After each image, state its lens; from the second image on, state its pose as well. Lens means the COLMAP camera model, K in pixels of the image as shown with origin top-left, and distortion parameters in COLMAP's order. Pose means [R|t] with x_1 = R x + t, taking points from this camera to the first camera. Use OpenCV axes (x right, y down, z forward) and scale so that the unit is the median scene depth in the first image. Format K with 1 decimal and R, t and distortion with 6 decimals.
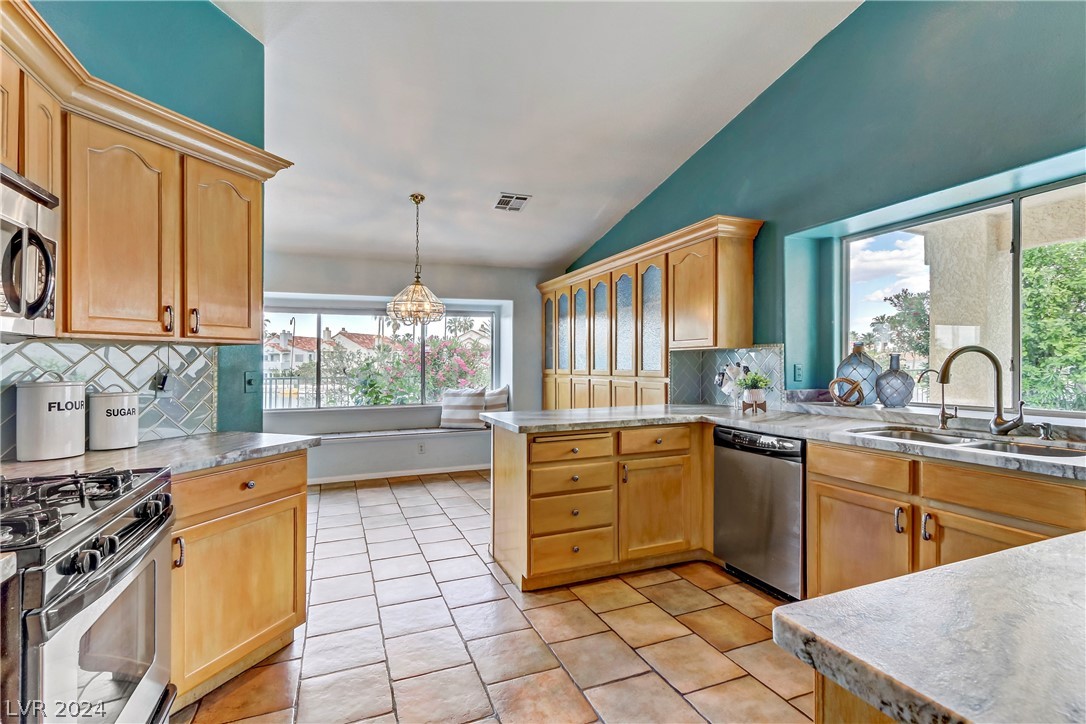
lens RADIAL K [[498.5, 0, 543.0], [0, 498.5, 362.0], [0, 0, 1]] dist [0.002038, 0.000605]
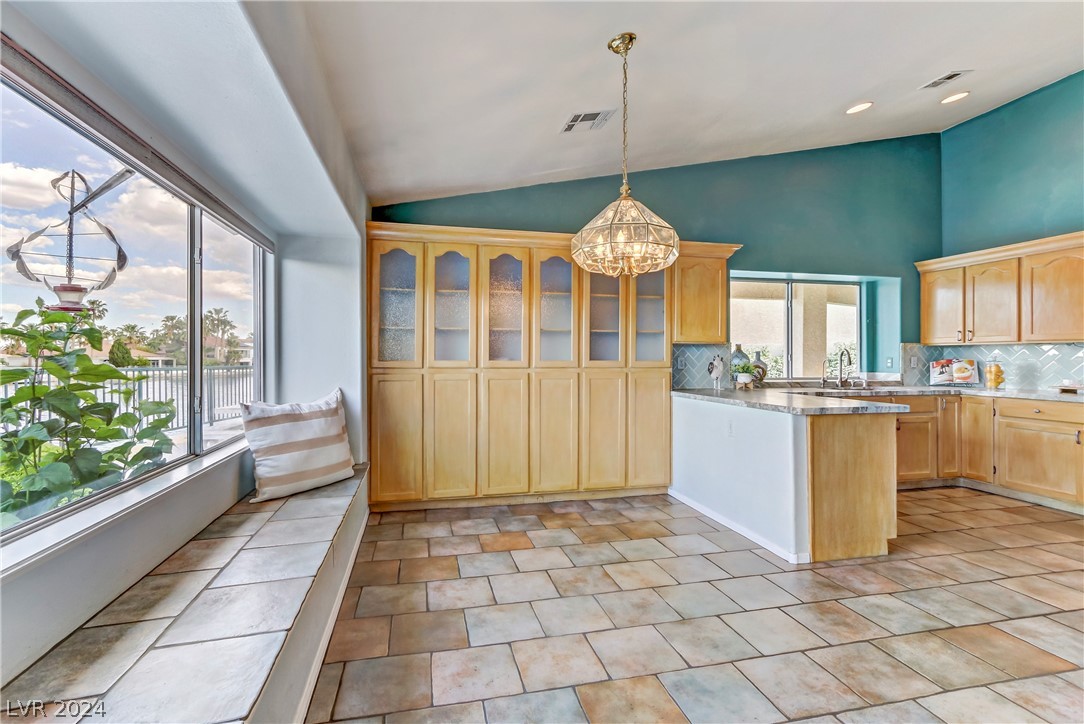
lens RADIAL K [[488.8, 0, 537.5], [0, 488.8, 352.9], [0, 0, 1]] dist [0.001133, 0.000604]
pose [[0.159181, 0.023022, 0.986981, -1.187960], [-0.009372, 0.999718, -0.021808, 0.035066], [-0.987205, -0.005779, 0.159352, 1.512096]]
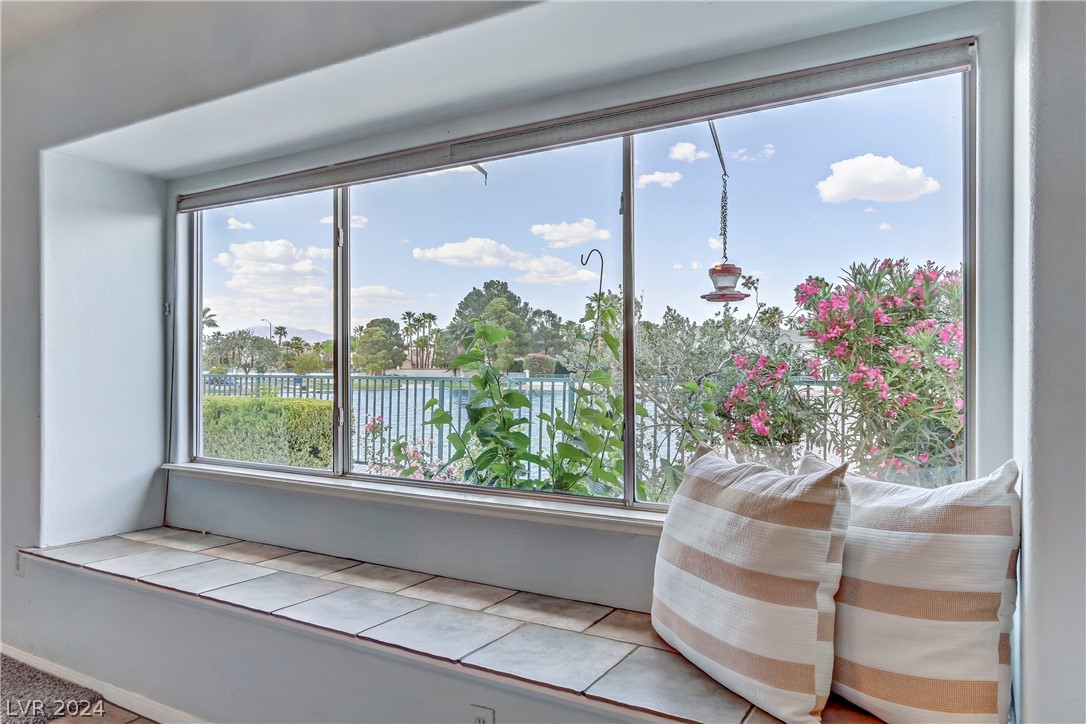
lens RADIAL K [[734.0, 0, 543.0], [0, 734.0, 362.0], [0, 0, 1]] dist [-0.000207, 0.000288]
pose [[0.602002, 0.007896, -0.798456, 0.039194], [0.000287, 0.999949, 0.010106, 0.024945], [0.798494, -0.006313, 0.601969, 1.626590]]
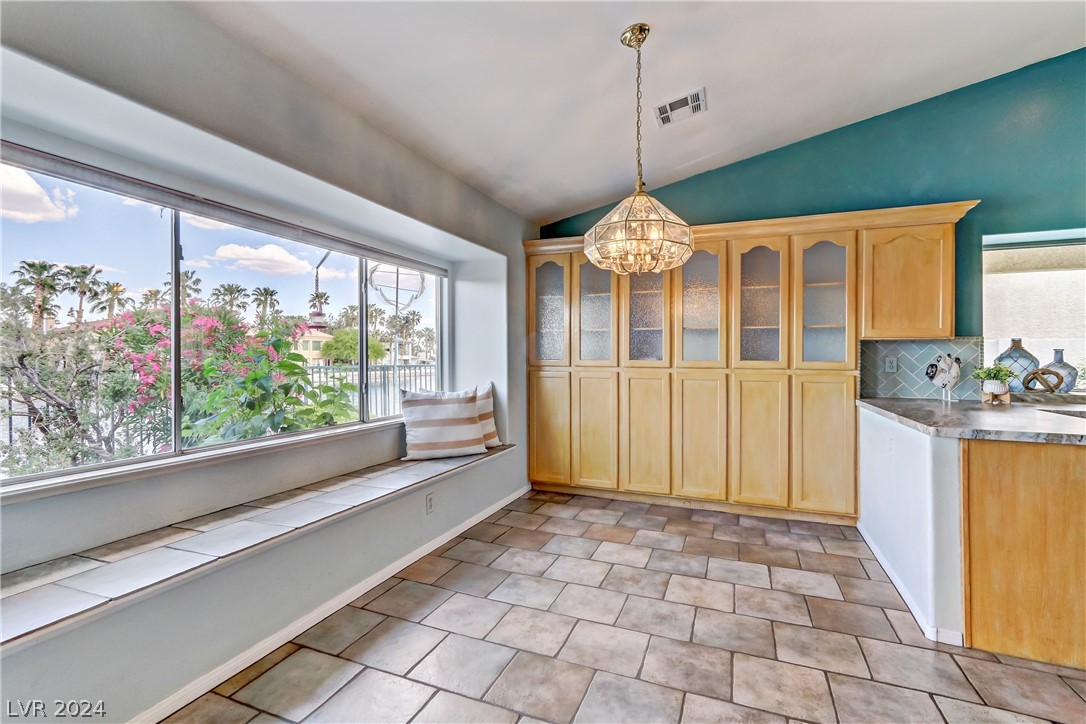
lens RADIAL K [[491.5, 0, 545.5], [0, 491.5, 356.3], [0, 0, 1]] dist [0.001500, 0.000565]
pose [[0.695780, 0.016253, 0.718071, -1.045010], [-0.016739, 0.999839, -0.006411, 0.030543], [-0.718060, -0.007559, 0.695941, 1.063620]]
